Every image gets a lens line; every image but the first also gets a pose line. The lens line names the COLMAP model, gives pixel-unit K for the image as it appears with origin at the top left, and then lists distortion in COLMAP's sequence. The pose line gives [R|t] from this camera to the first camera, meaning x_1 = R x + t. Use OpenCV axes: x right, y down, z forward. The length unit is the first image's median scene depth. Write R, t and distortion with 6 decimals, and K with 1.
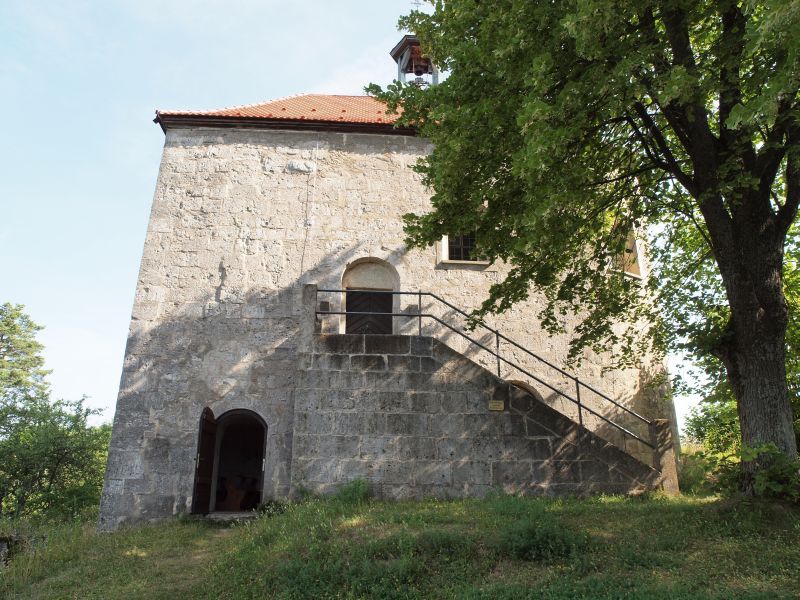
lens RADIAL K [[525.2, 0, 419.1], [0, 525.2, 278.5], [0, 0, 1]] dist [-0.068130, 0.043846]
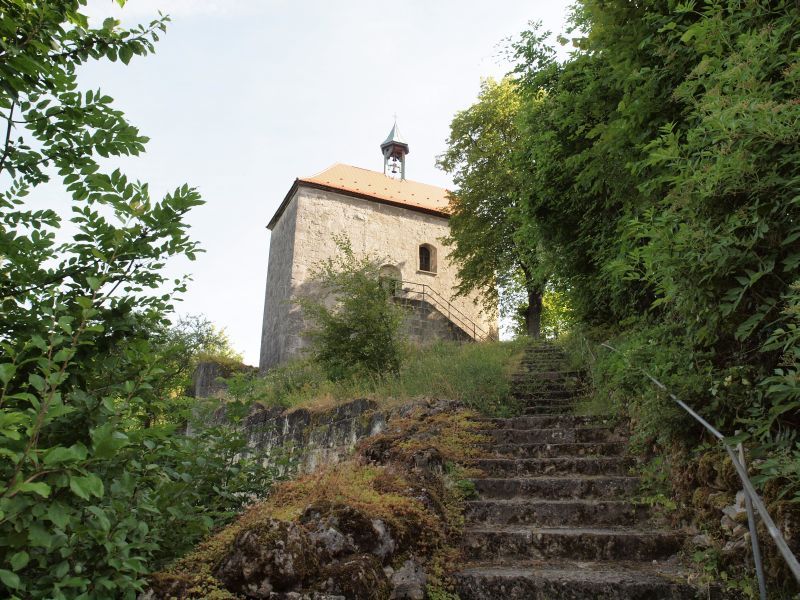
lens RADIAL K [[525.2, 0, 419.1], [0, 525.2, 278.5], [0, 0, 1]] dist [-0.068130, 0.043846]
pose [[0.923848, 0.130600, 0.359790, -0.782648], [-0.145111, 0.989323, 0.013494, -0.029151], [-0.354187, -0.064675, 0.932936, -1.163363]]
